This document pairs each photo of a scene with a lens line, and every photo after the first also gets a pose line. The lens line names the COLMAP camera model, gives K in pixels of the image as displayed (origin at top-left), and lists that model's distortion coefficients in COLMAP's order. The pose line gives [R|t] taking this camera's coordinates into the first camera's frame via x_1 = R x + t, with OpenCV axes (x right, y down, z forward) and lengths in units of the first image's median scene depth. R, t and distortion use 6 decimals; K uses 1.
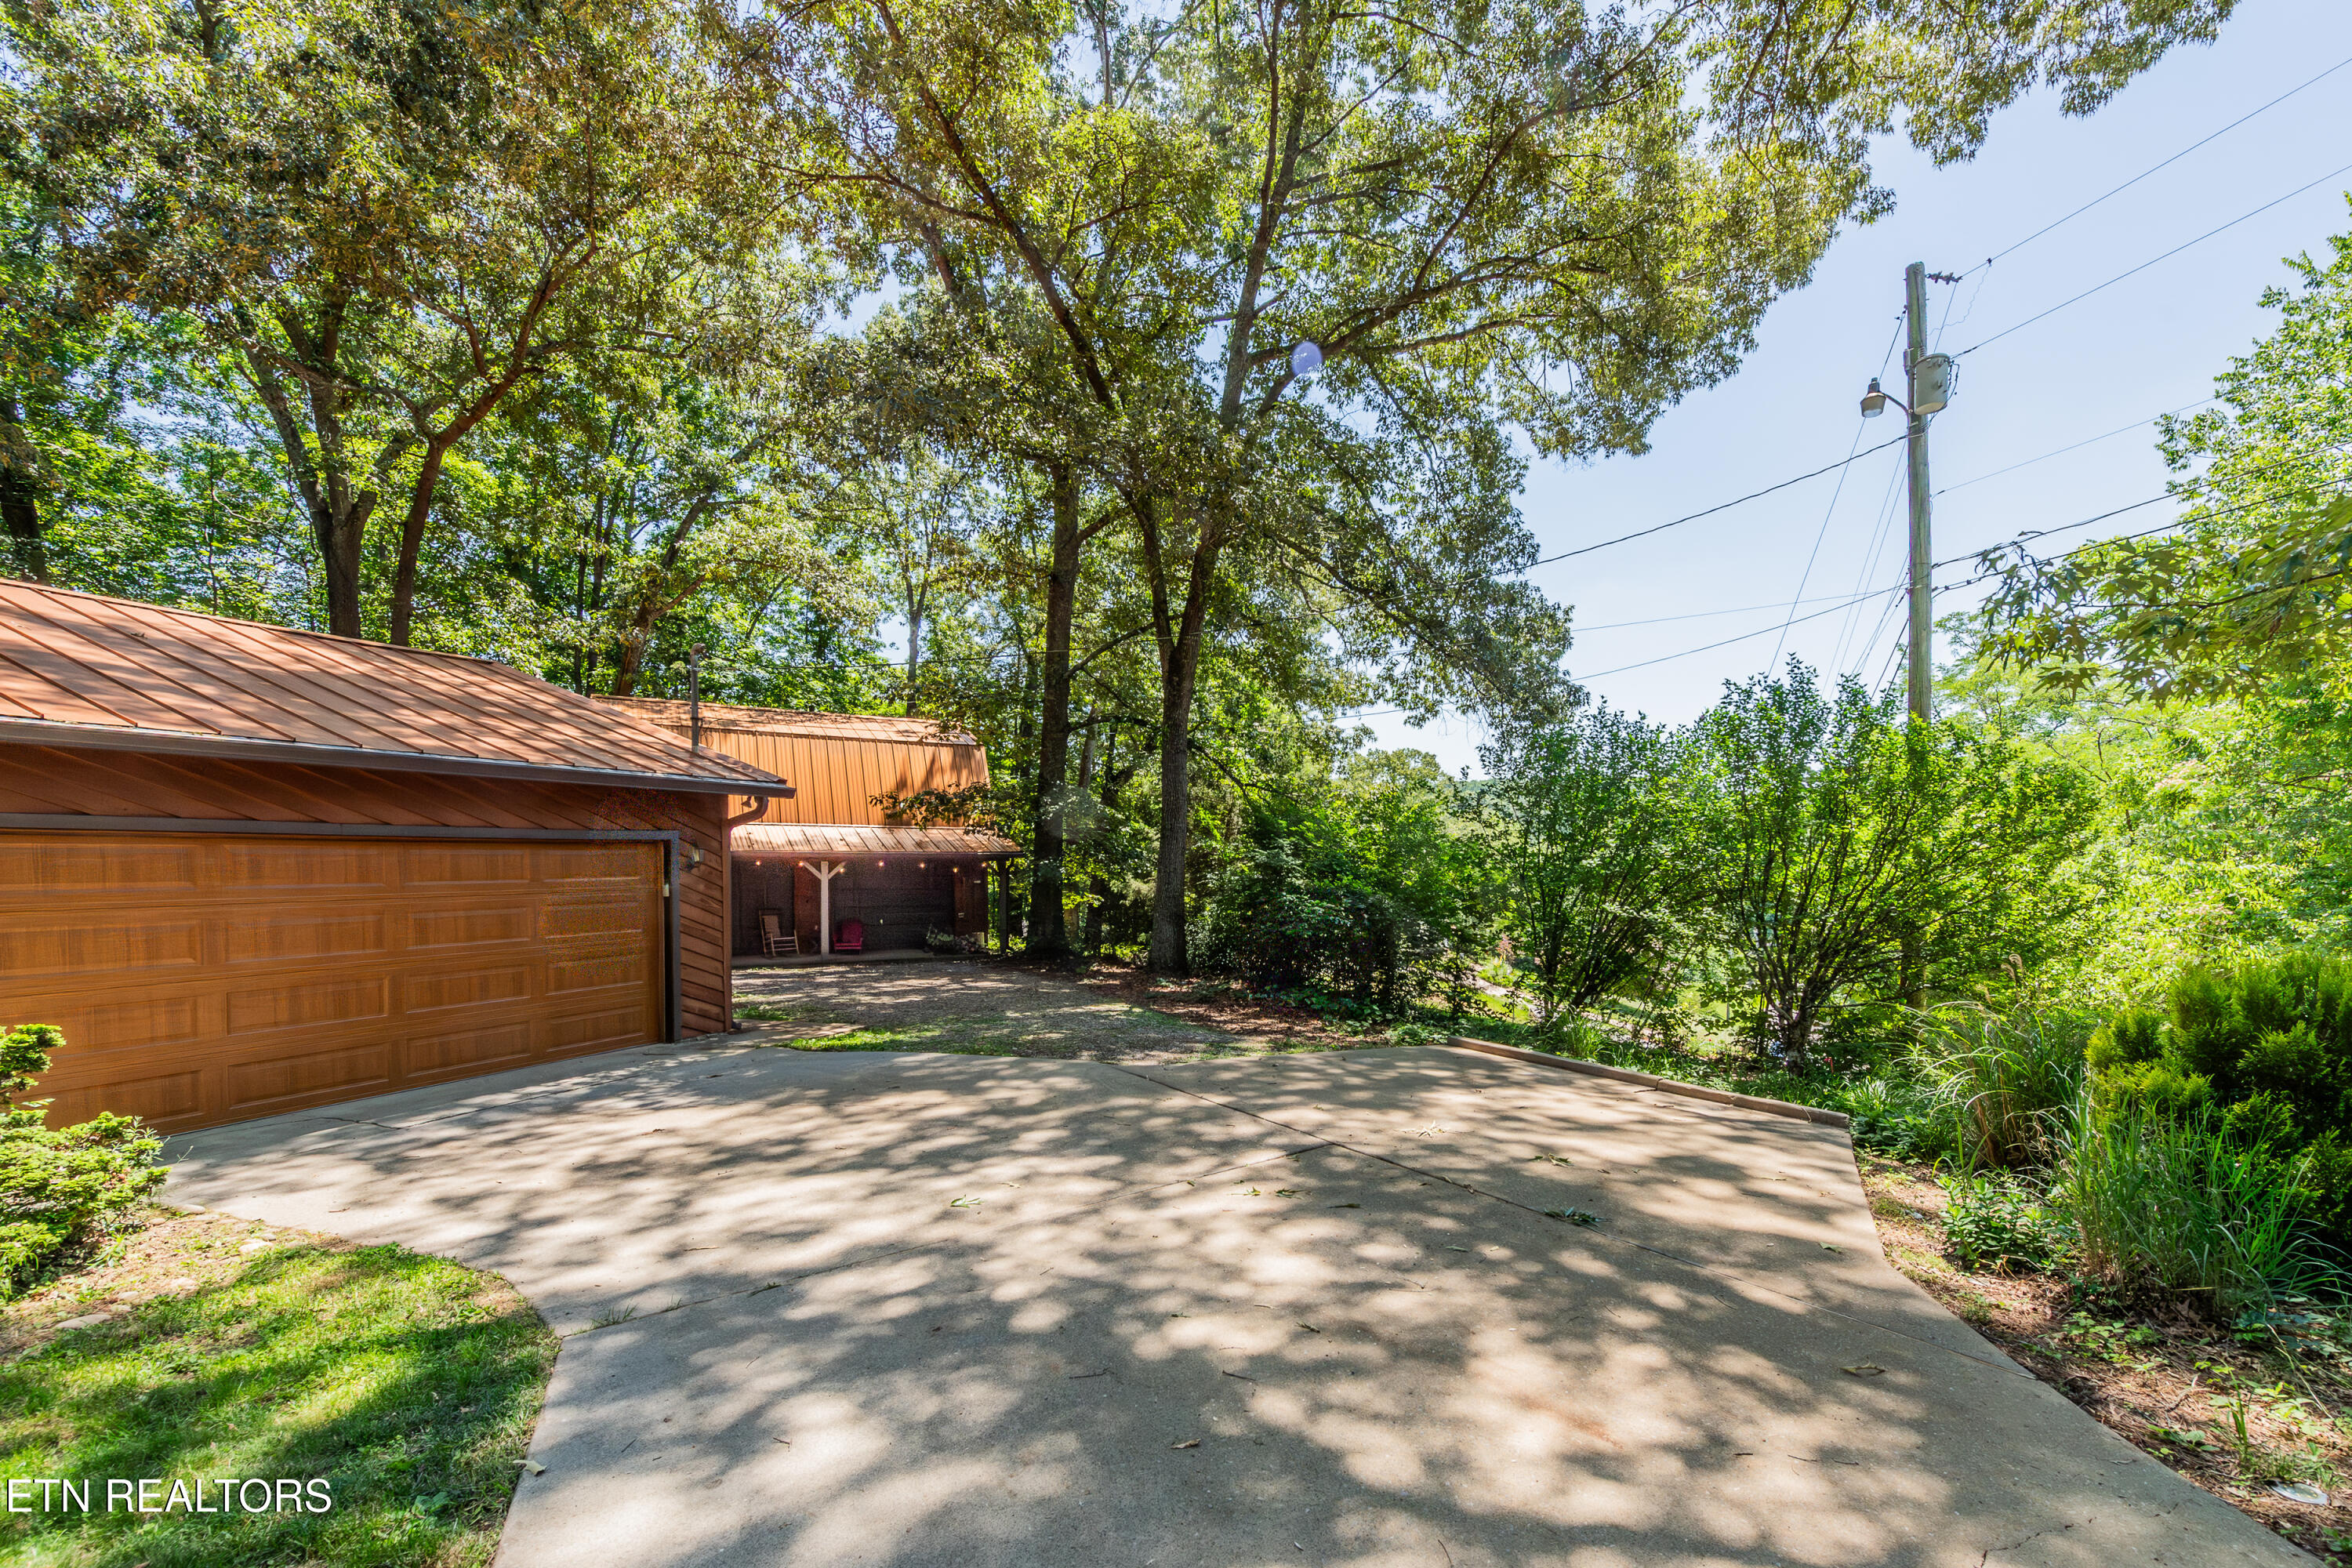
lens RADIAL K [[873.8, 0, 1179.1], [0, 873.8, 863.0], [0, 0, 1]] dist [0.002106, 0.000249]
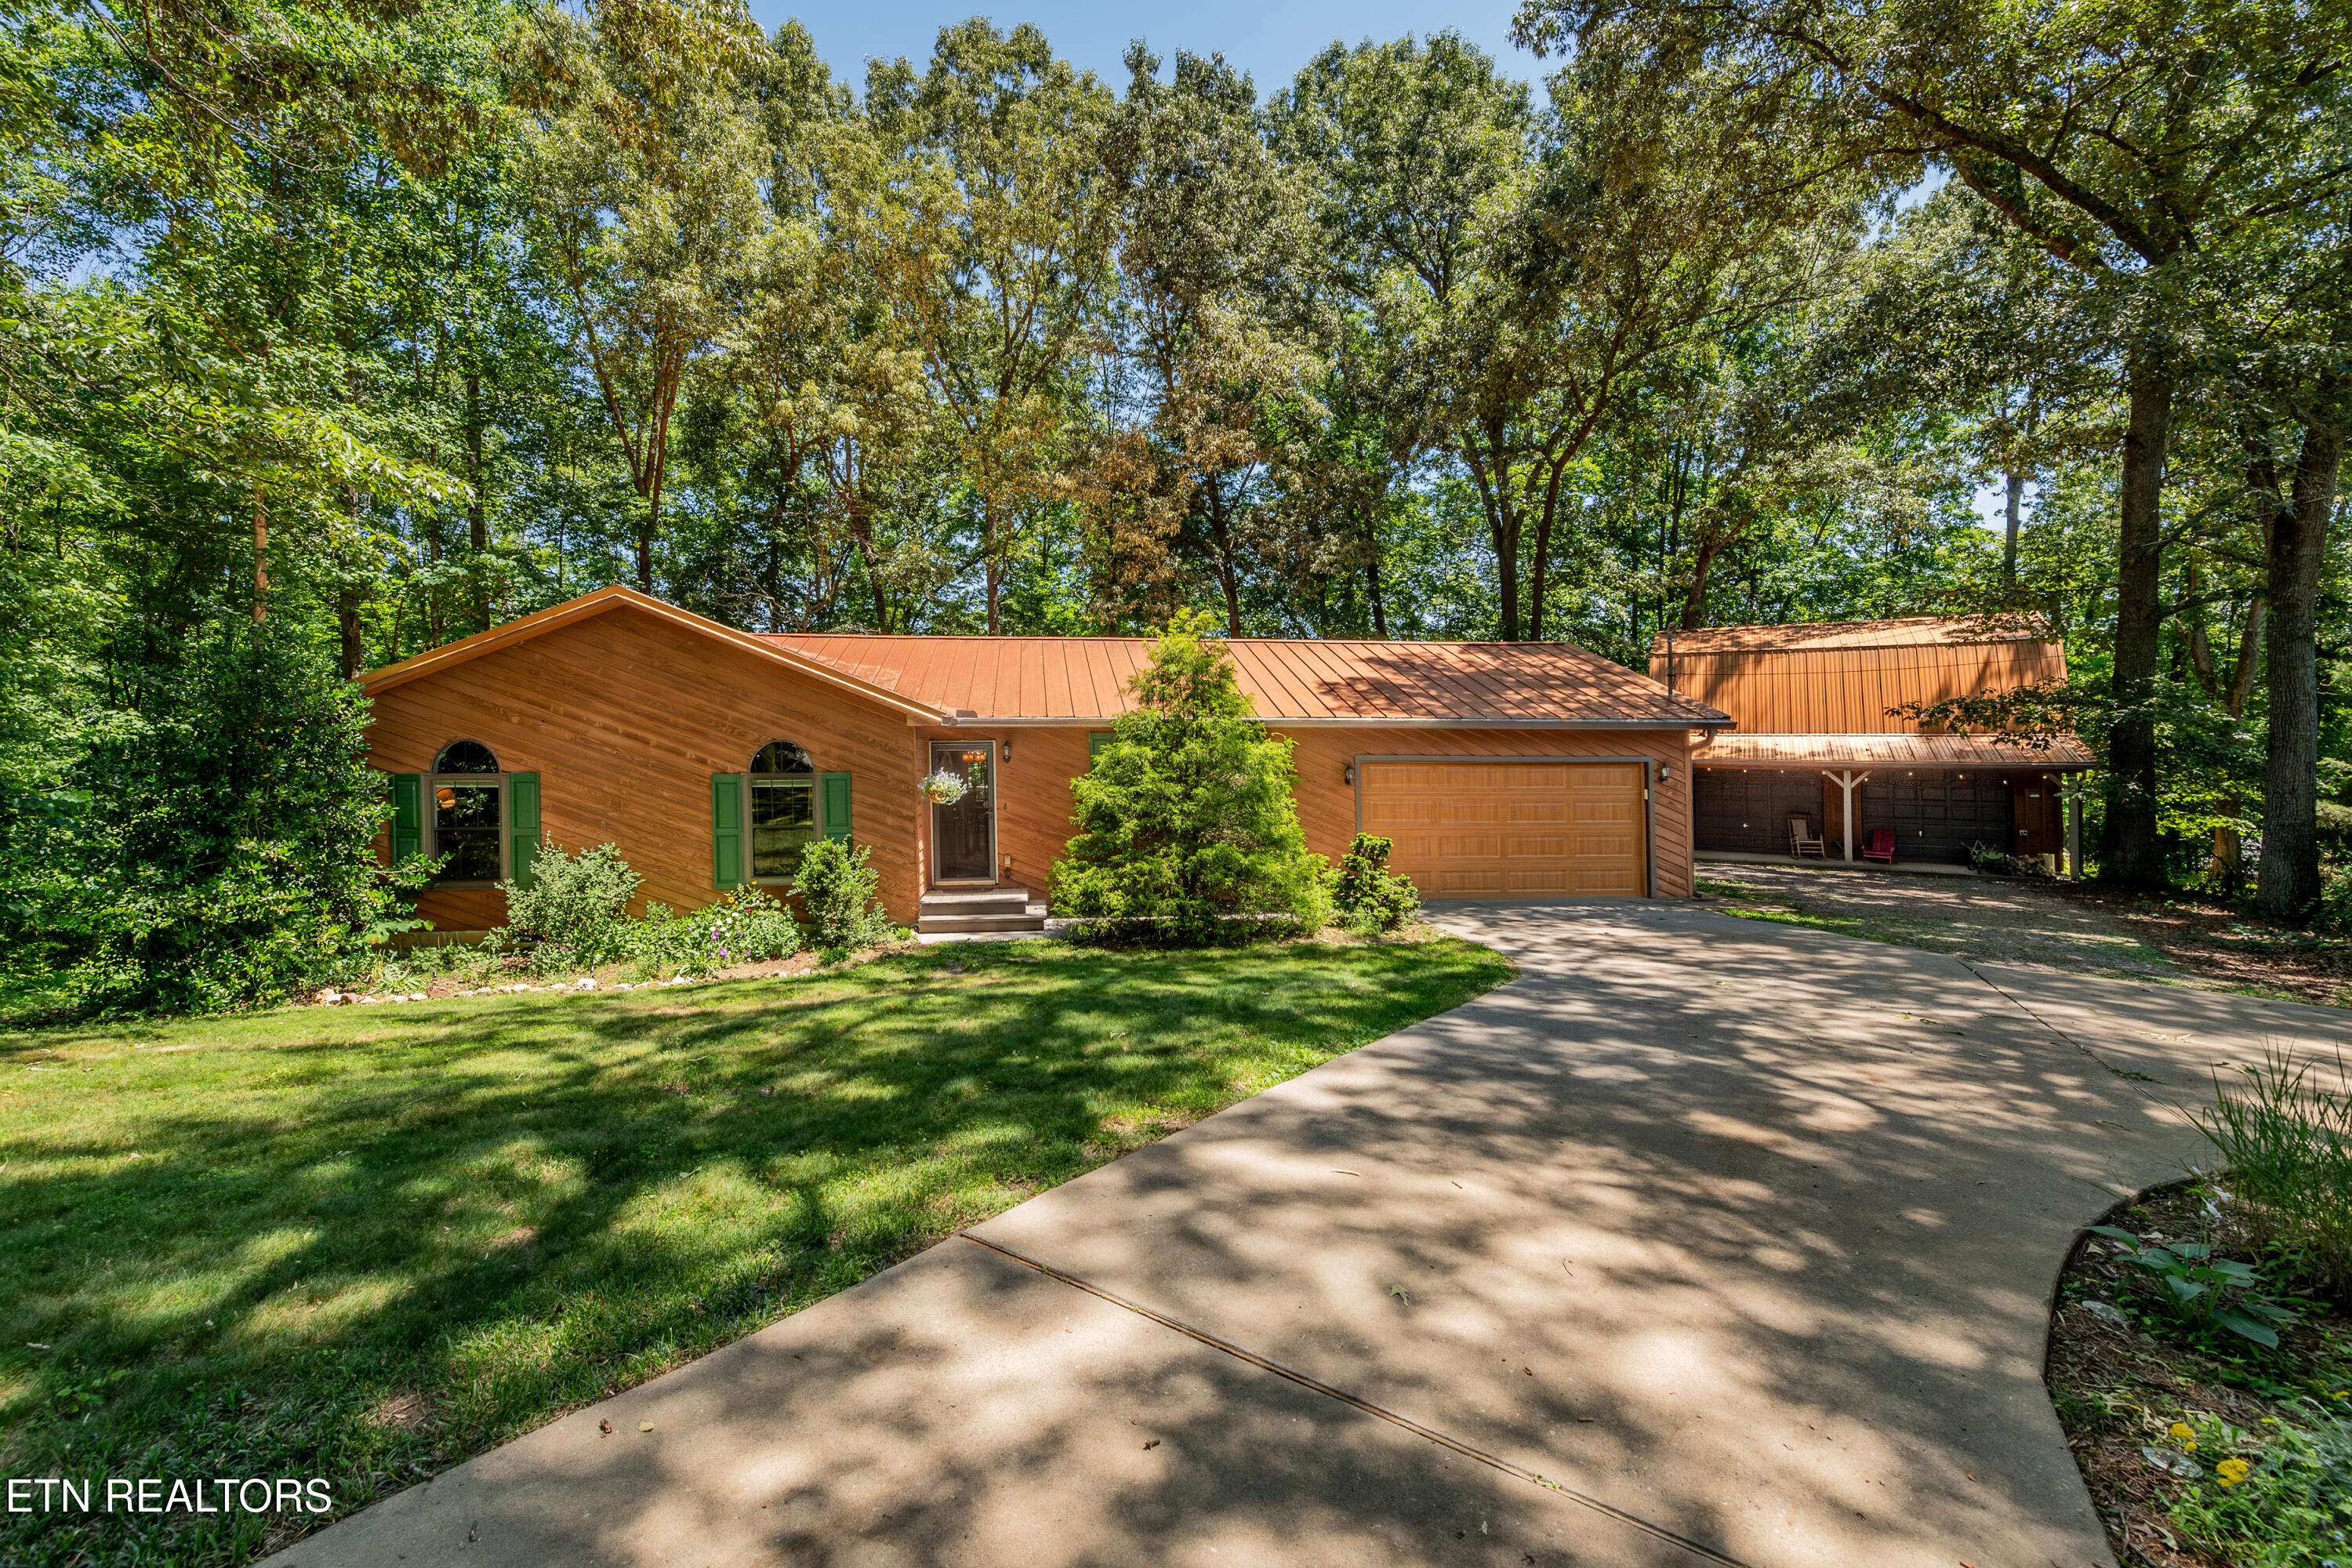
lens RADIAL K [[946.7, 0, 1178.7], [0, 946.7, 759.9], [0, 0, 1]] dist [0.000288, -0.000014]
pose [[0.438125, 0.002308, -0.898911, 0.262346], [-0.001390, 0.999997, 0.001891, -0.015959], [0.898913, 0.000421, 0.438127, -0.215181]]
